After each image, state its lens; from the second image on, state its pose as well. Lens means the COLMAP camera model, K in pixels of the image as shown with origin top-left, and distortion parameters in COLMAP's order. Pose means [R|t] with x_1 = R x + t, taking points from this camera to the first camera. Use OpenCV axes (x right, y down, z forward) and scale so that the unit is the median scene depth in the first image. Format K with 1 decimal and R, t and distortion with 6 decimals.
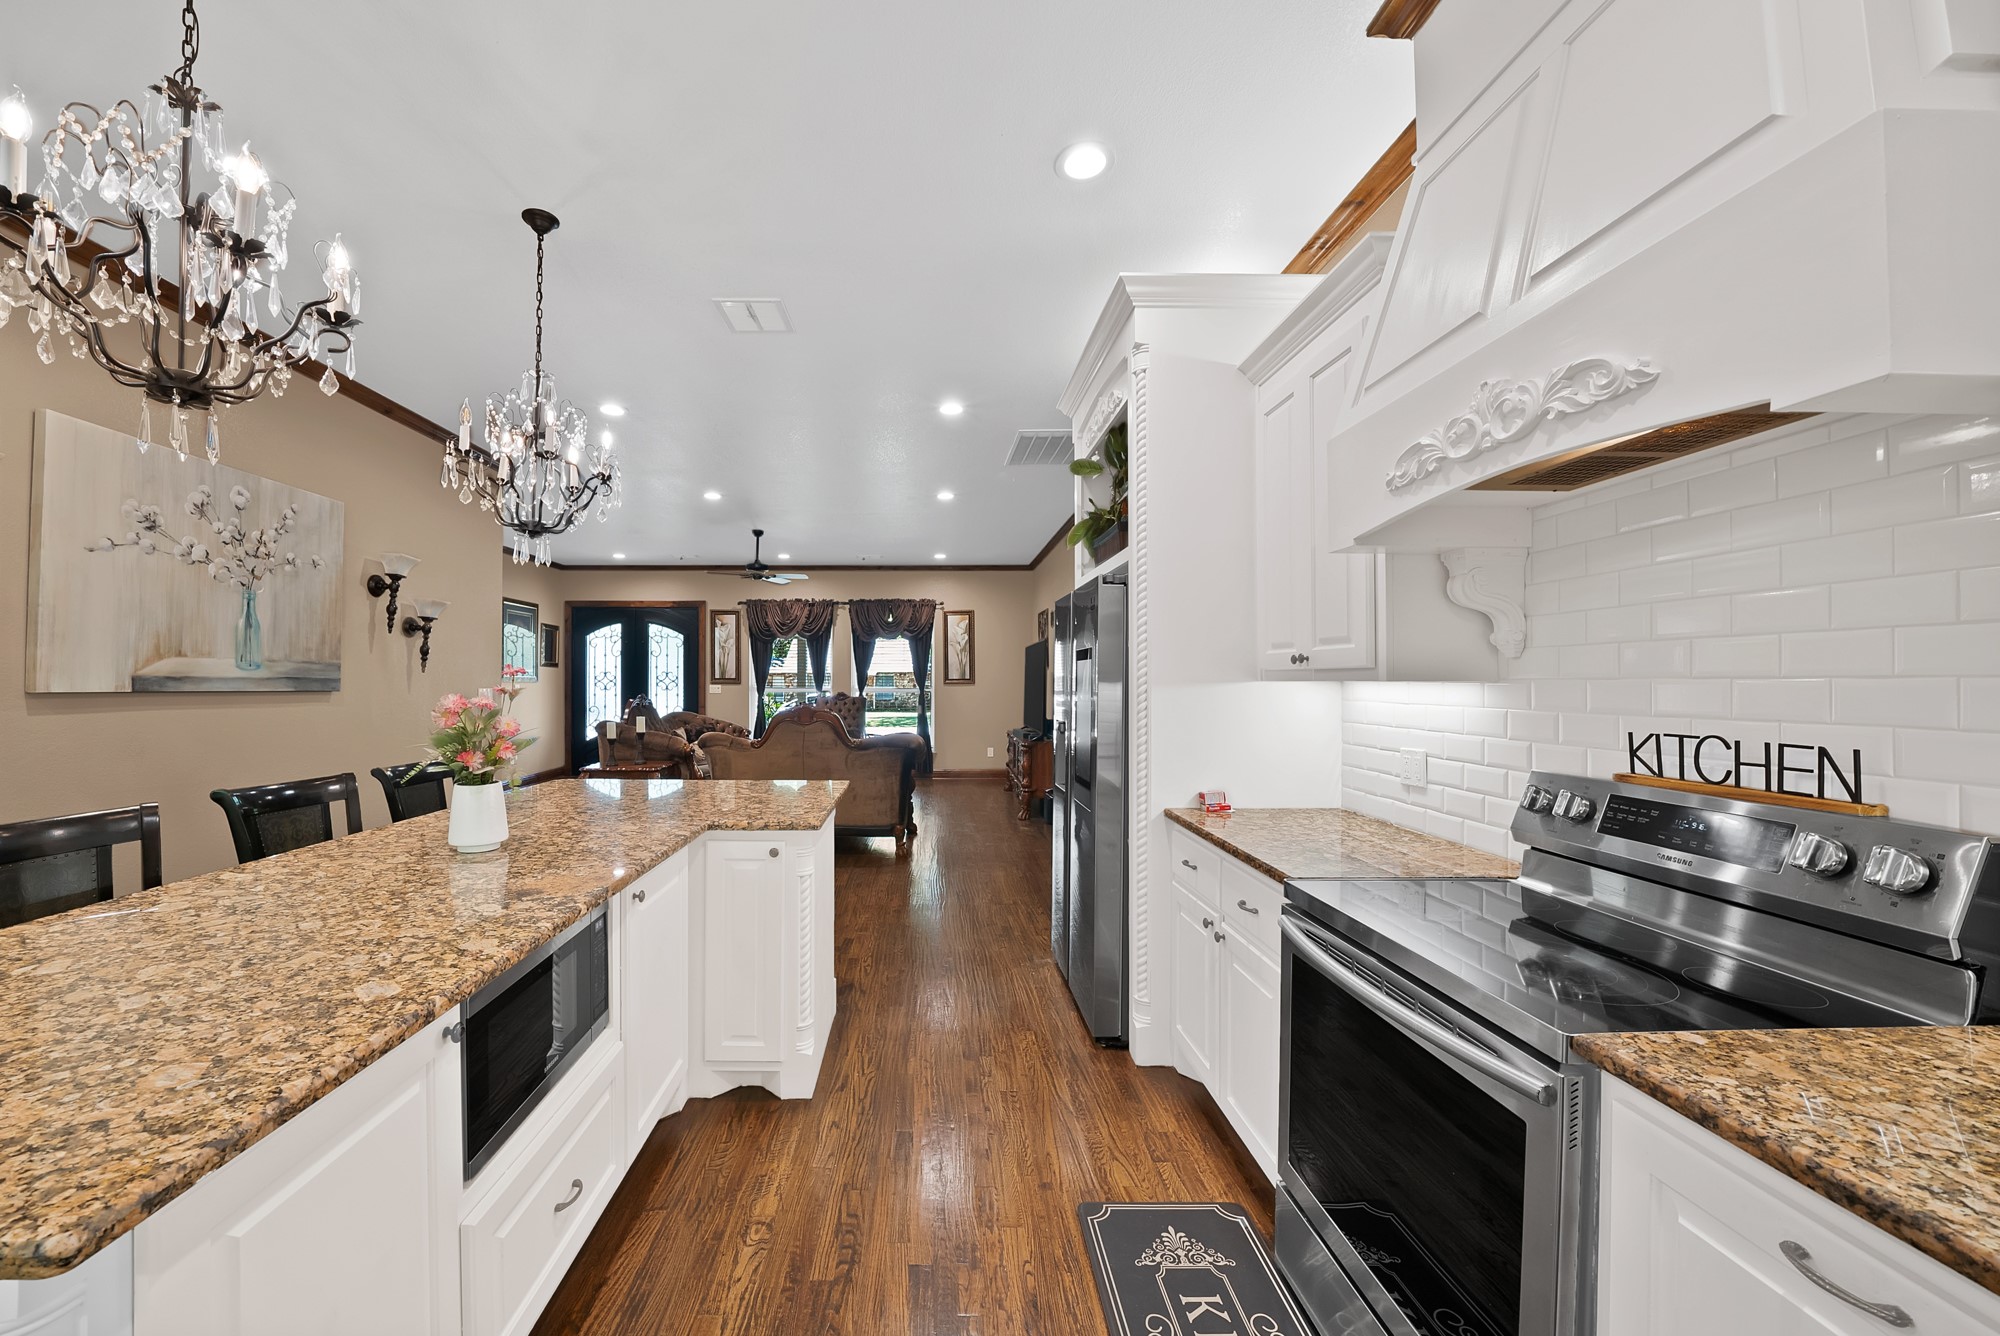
lens RADIAL K [[742.9, 0, 953.1], [0, 742.9, 676.8], [0, 0, 1]] dist [-0.021783, 0.000058]
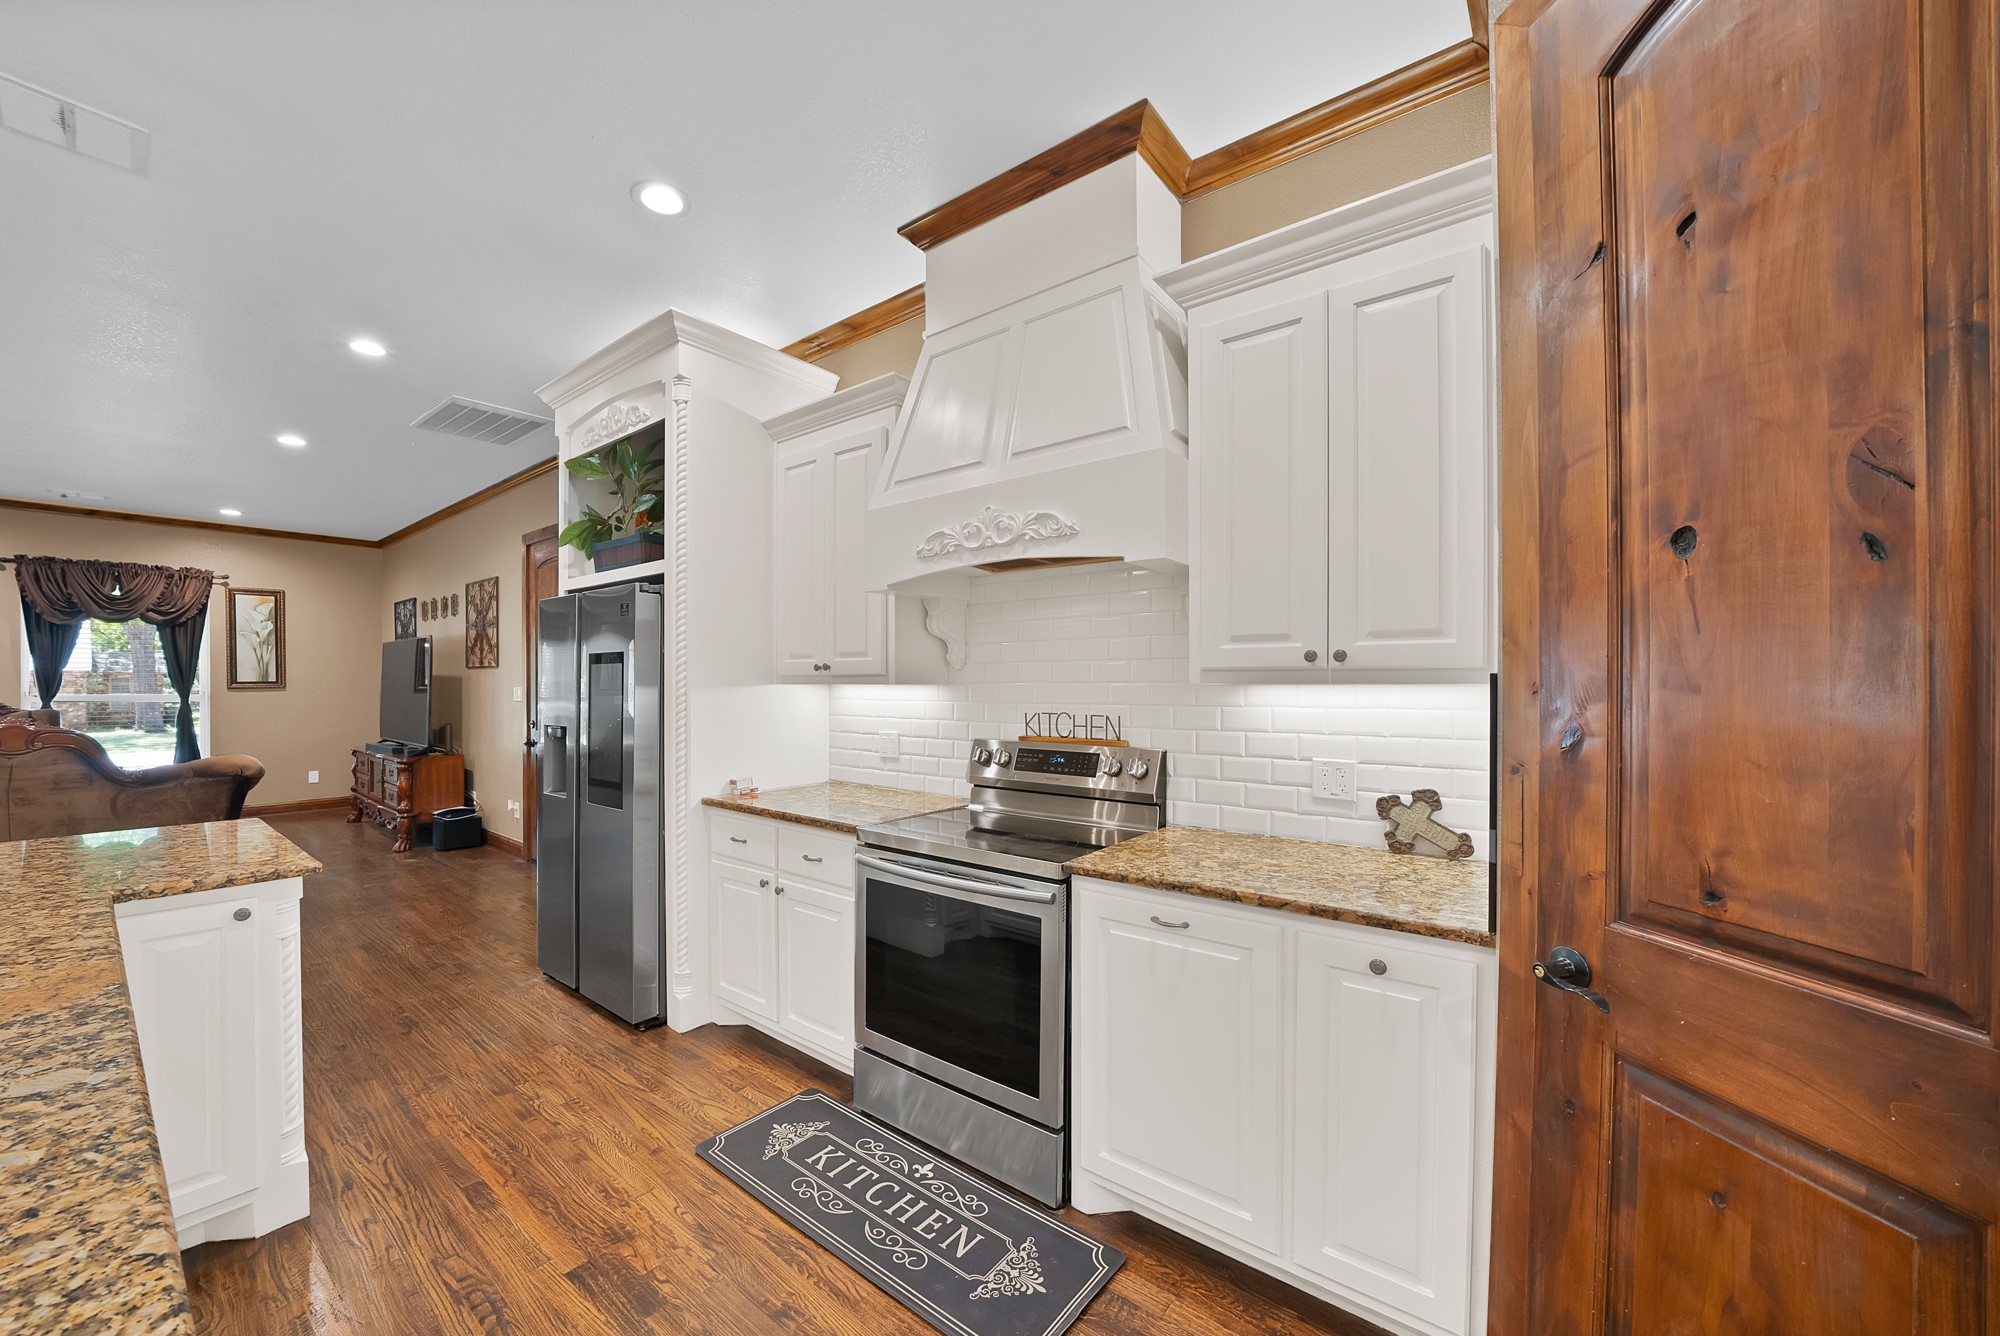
lens RADIAL K [[716.7, 0, 990.9], [0, 716.7, 689.6], [0, 0, 1]] dist [-0.022467, 0.000175]
pose [[0.627608, -0.005894, 0.778507, -0.324558], [-0.003937, 0.999935, 0.010744, 0.000262], [-0.778519, -0.009808, 0.627544, -0.024795]]
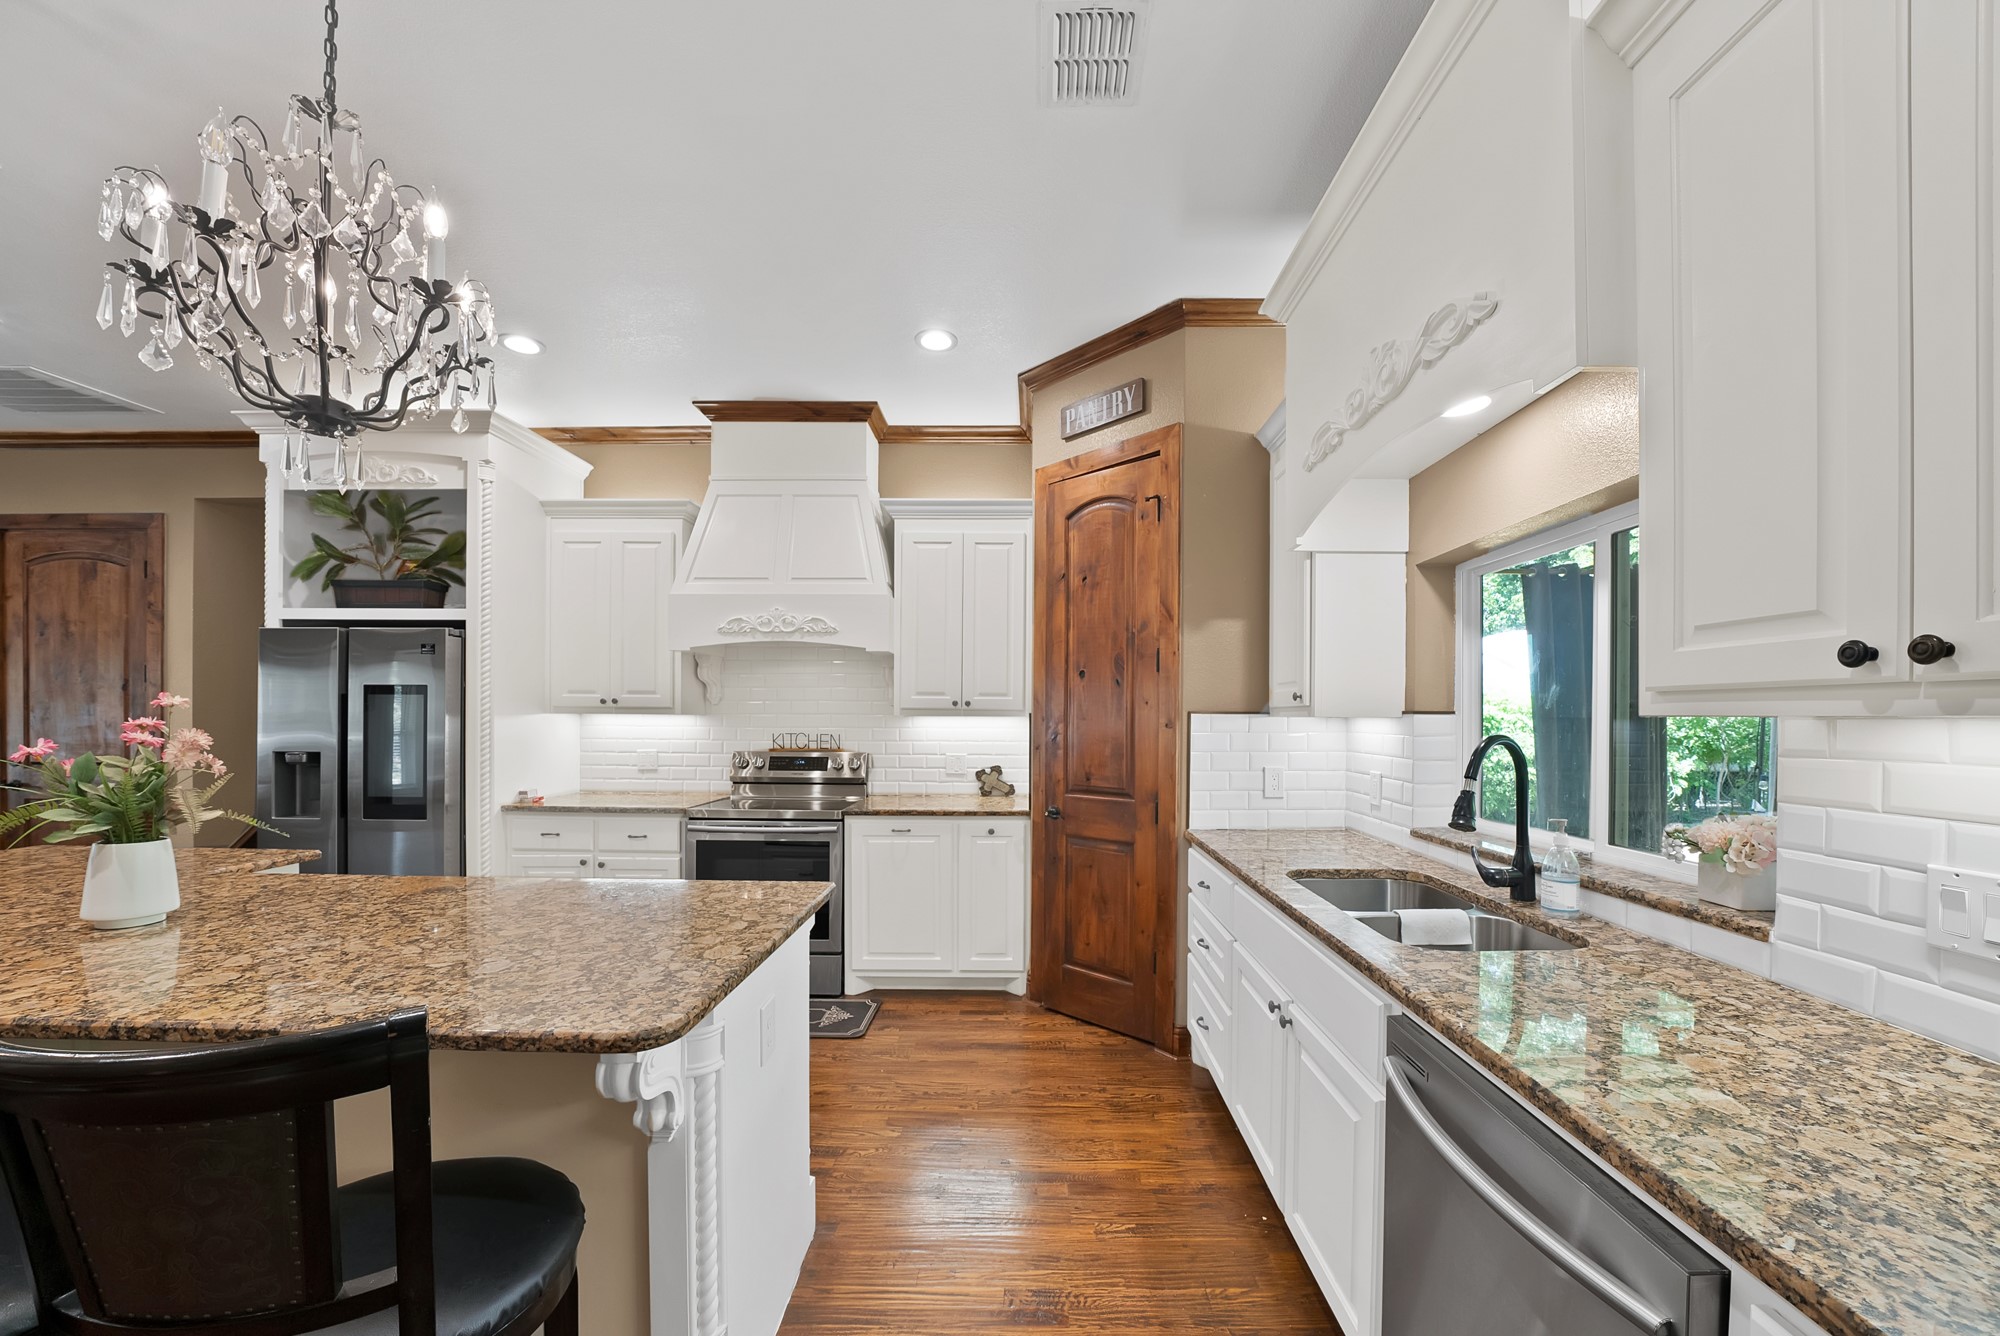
lens RADIAL K [[701.5, 0, 1007.5], [0, 701.5, 717.7], [0, 0, 1]] dist [-0.013407, 0.000073]
pose [[0.027150, -0.004889, 0.999619, -1.127075], [-0.012828, 0.999904, 0.005239, -0.005505], [-0.999549, -0.012965, 0.027084, 0.025169]]
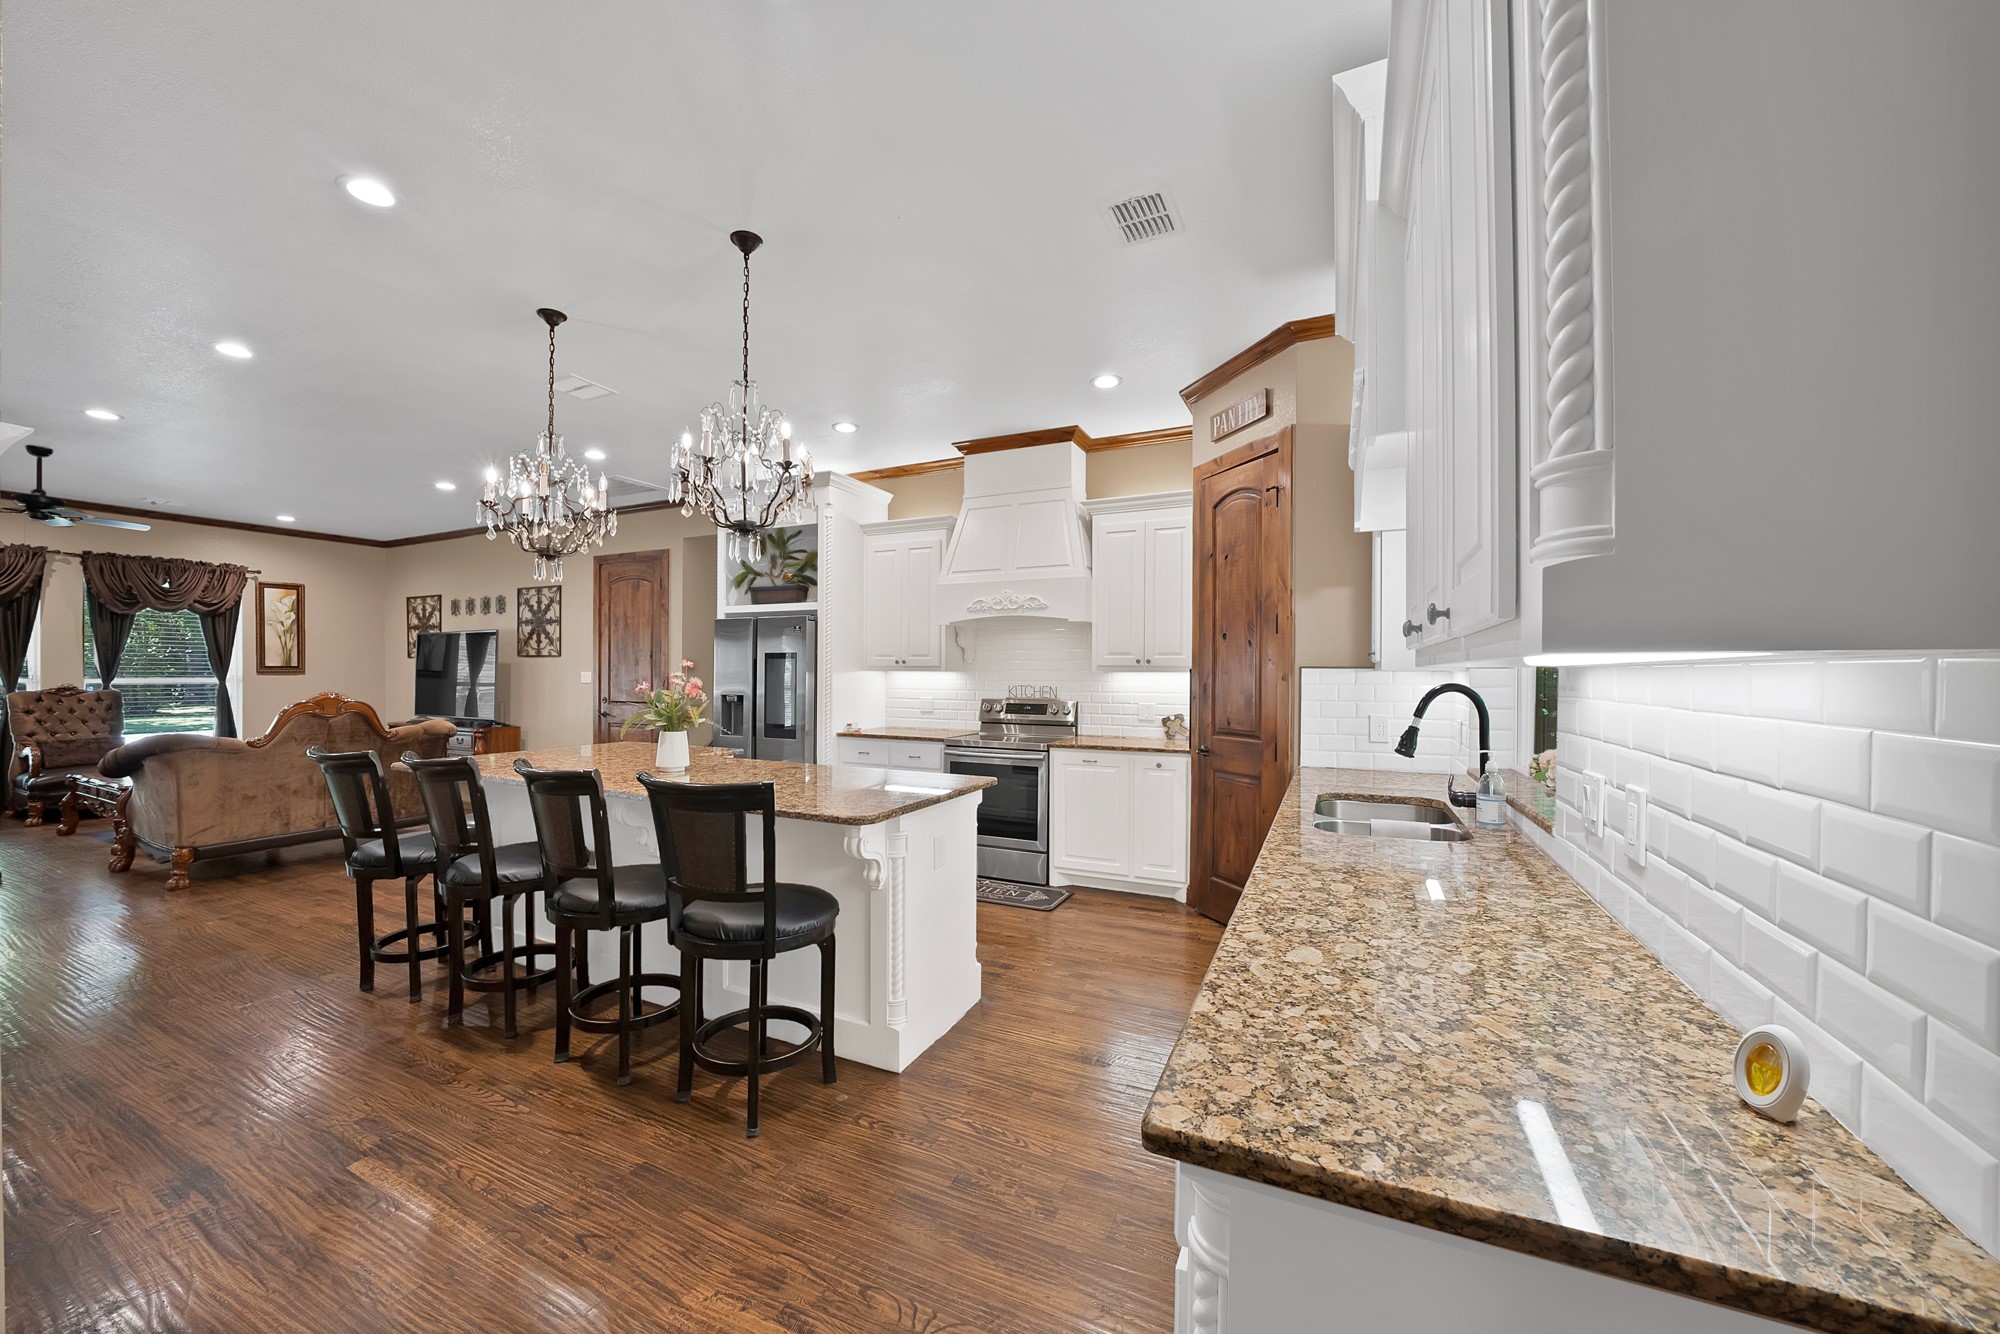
lens RADIAL K [[727.9, 0, 1000.0], [0, 727.9, 667.0], [0, 0, 1]] dist [0.000370, 0.000029]
pose [[0.453487, 0.007170, 0.891234, -1.524314], [-0.009367, 0.999951, -0.003278, -0.002507], [-0.891214, -0.006861, 0.453532, -0.392389]]
